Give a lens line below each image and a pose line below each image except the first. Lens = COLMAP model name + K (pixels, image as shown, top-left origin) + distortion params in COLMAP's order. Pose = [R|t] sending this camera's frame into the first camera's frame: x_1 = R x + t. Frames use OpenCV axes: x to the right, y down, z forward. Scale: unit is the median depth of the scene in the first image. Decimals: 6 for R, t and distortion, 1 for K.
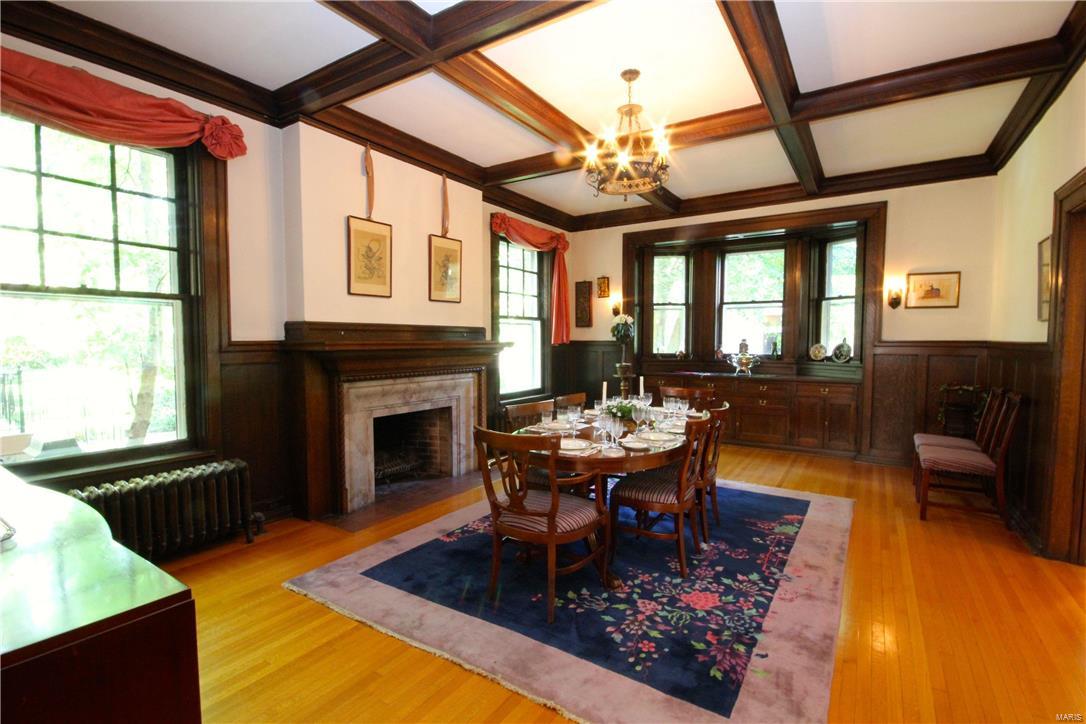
lens RADIAL K [[502.2, 0, 547.9], [0, 502.2, 363.3], [0, 0, 1]] dist [-0.009109, 0.001116]
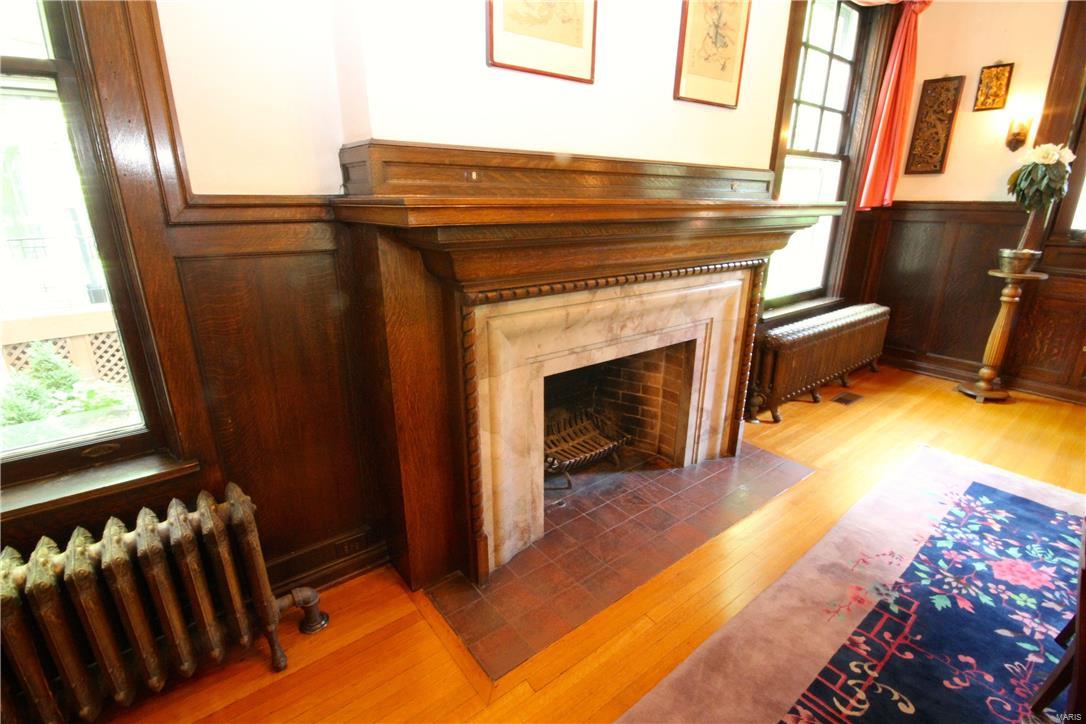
lens RADIAL K [[502.2, 0, 544.6], [0, 502.2, 367.3], [0, 0, 1]] dist [-0.009109, 0.001116]
pose [[0.942152, 0.111996, -0.315921, -0.185642], [-0.020984, 0.960386, 0.277883, -0.022512], [0.334528, -0.255179, 0.907180, 0.534170]]
